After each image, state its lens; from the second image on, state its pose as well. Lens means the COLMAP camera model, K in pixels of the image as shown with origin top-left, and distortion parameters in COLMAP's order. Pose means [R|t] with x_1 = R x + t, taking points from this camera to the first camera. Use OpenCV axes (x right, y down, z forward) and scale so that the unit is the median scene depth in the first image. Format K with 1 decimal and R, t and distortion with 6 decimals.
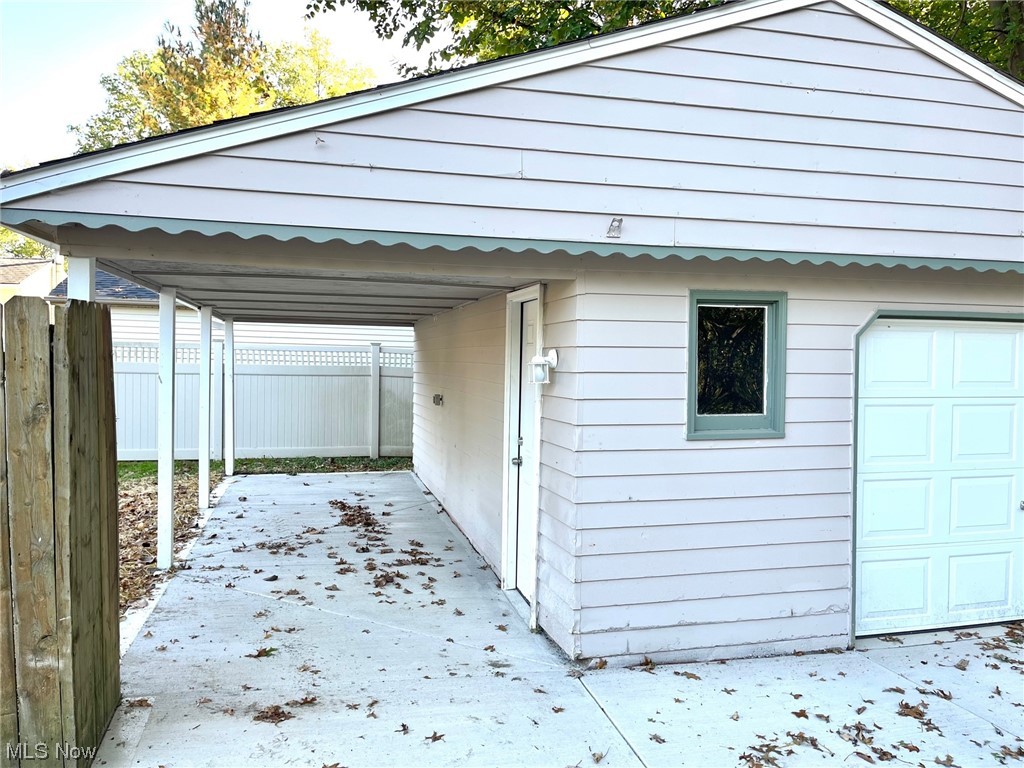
lens RADIAL K [[770.7, 0, 511.5], [0, 770.7, 385.8], [0, 0, 1]] dist [0.056215, -0.052496]
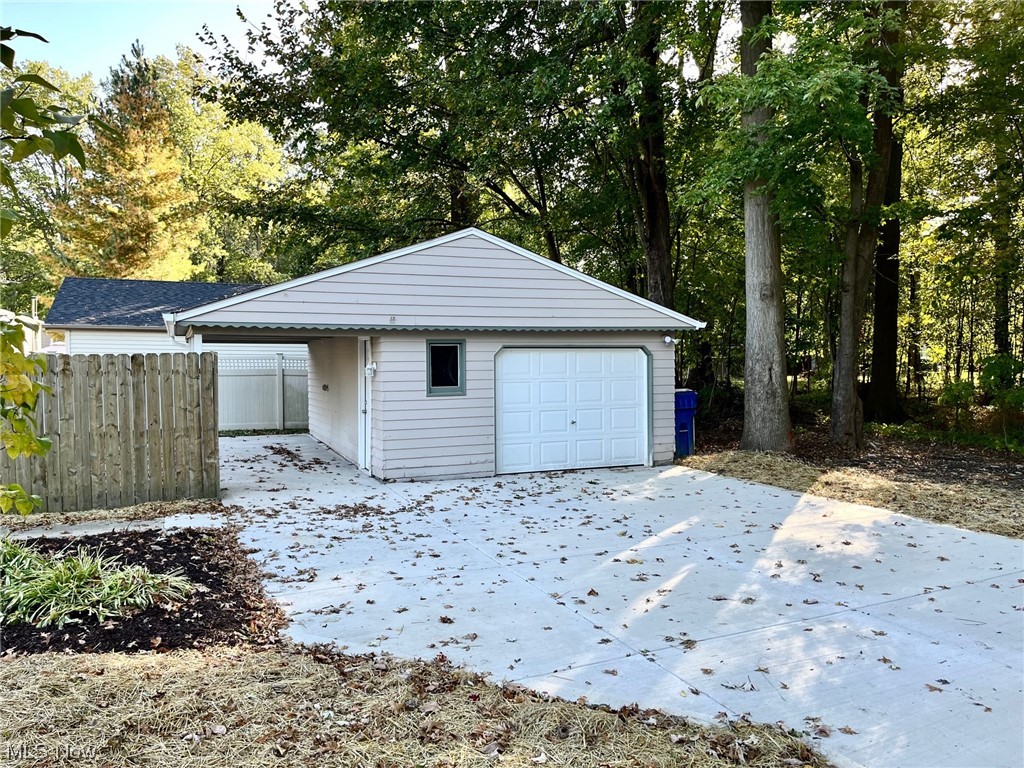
lens RADIAL K [[770.7, 0, 515.8], [0, 770.7, 384.8], [0, 0, 1]] dist [0.056215, -0.052496]
pose [[0.987435, -0.019522, 0.156813, 0.103548], [0.019238, 0.999809, 0.003333, 0.024587], [-0.156848, -0.000275, 0.987623, -1.459260]]
